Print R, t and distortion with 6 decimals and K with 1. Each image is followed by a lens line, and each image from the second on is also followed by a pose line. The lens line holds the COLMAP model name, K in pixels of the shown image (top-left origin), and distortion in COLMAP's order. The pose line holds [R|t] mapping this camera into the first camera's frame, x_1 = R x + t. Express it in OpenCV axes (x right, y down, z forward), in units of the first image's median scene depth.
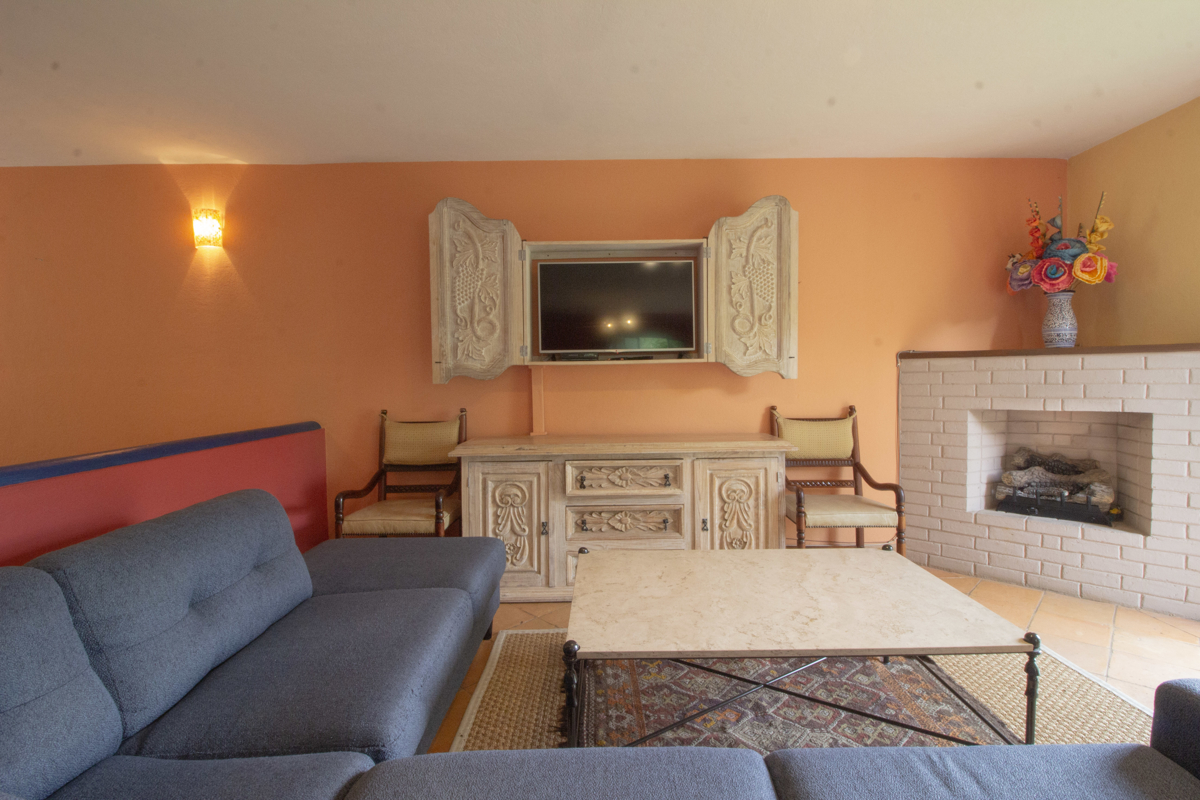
lens RADIAL K [[556.2, 0, 624.9], [0, 556.2, 386.5], [0, 0, 1]] dist [-0.006574, -0.006684]
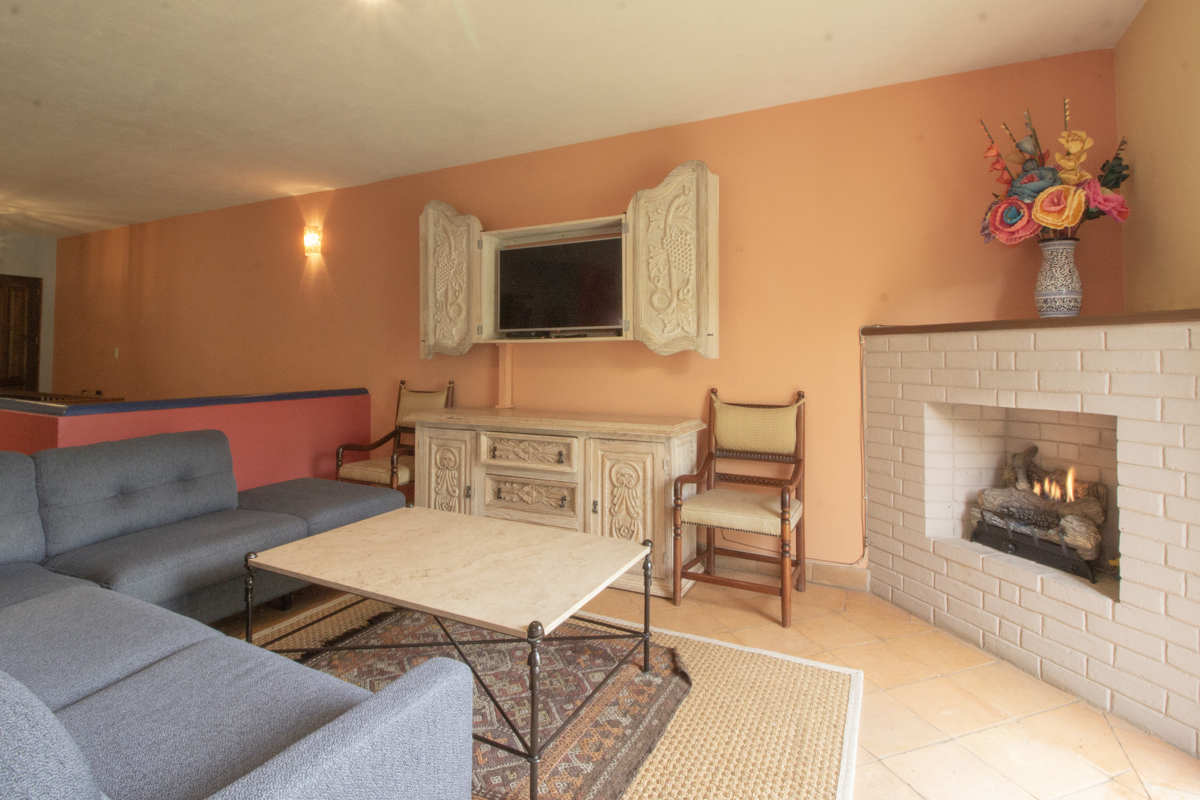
lens RADIAL K [[616.1, 0, 592.6], [0, 616.1, 333.4], [0, 0, 1]] dist [-0.006414, -0.004924]
pose [[0.878998, -0.006662, -0.476778, 0.625748], [-0.016735, 0.998855, -0.044810, -0.006663], [0.476531, 0.047366, 0.877881, 0.032372]]
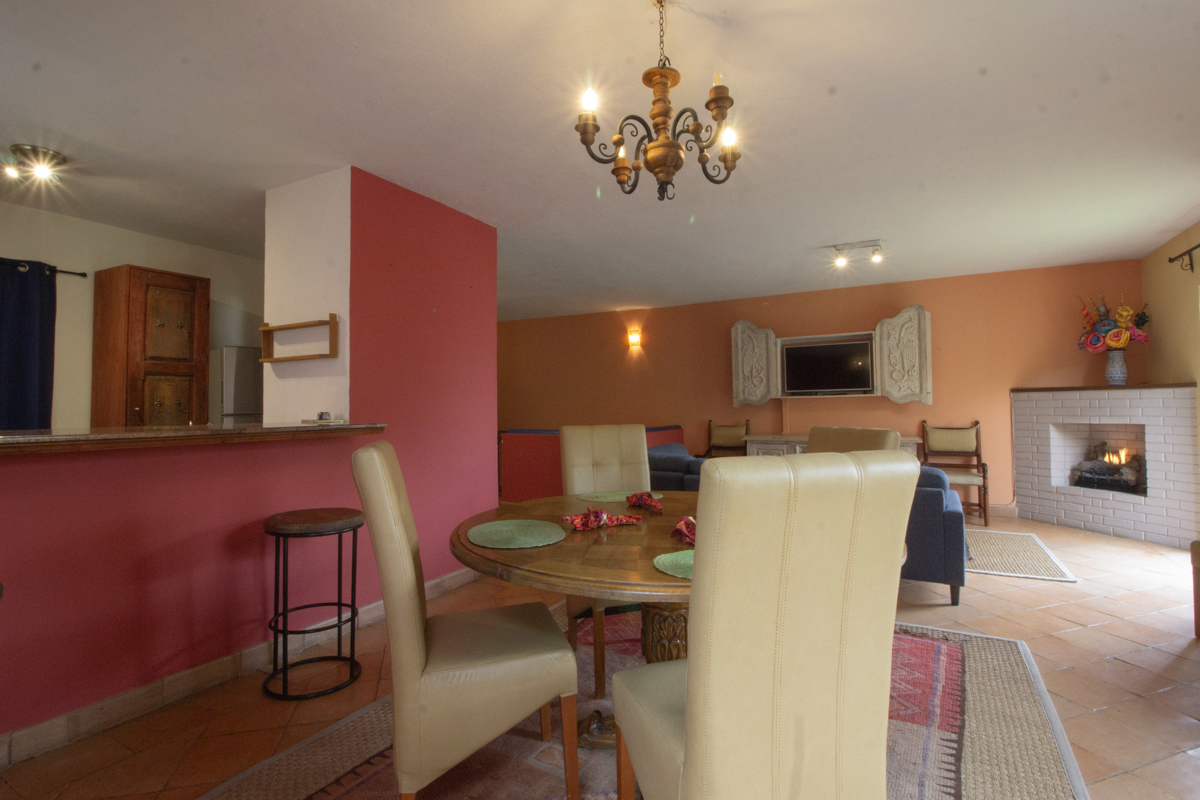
lens RADIAL K [[557.8, 0, 595.2], [0, 557.8, 388.8], [0, 0, 1]] dist [-0.005773, -0.004374]
pose [[0.846650, -0.017215, -0.531872, 0.354741], [-0.005476, 0.999142, -0.041056, 0.014828], [0.532122, 0.037672, 0.845829, -1.130278]]
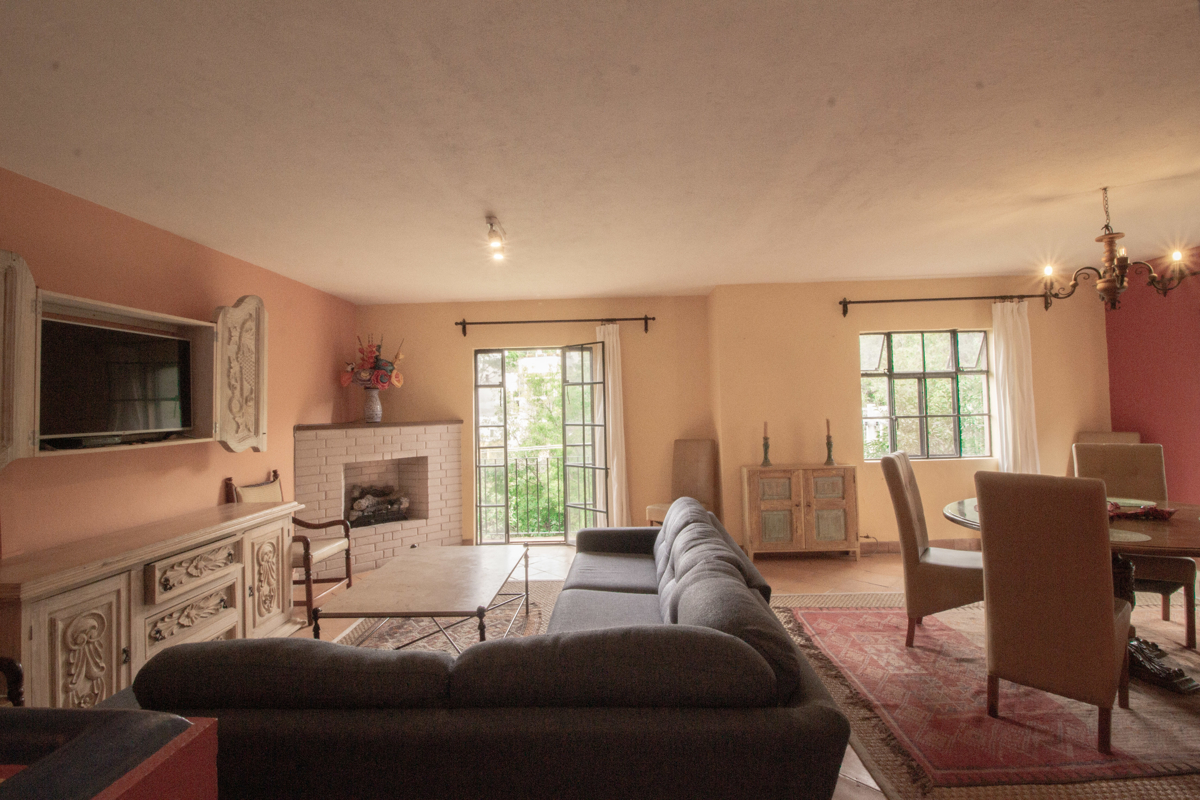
lens RADIAL K [[556.2, 0, 610.5], [0, 556.2, 387.3], [0, 0, 1]] dist [-0.006574, -0.006684]
pose [[0.029657, 0.045794, 0.998511, -0.891284], [0.040502, 0.998075, -0.046977, -0.067500], [-0.998739, 0.041835, 0.027746, 0.233085]]
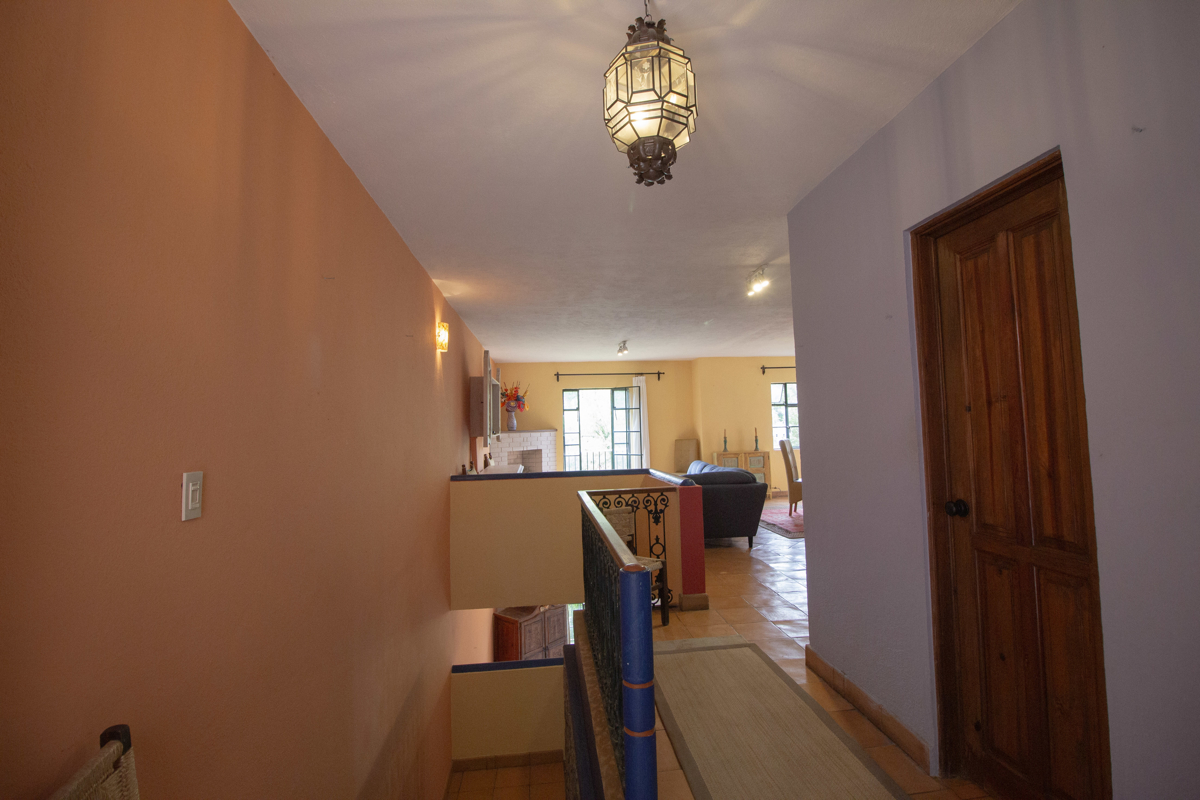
lens RADIAL K [[556.2, 0, 600.9], [0, 556.2, 395.4], [0, 0, 1]] dist [-0.006574, -0.006684]
pose [[-0.099925, 0.071197, 0.992444, -2.291913], [0.043198, 0.996807, -0.067160, -0.033776], [-0.994057, 0.036161, -0.102681, 0.832309]]
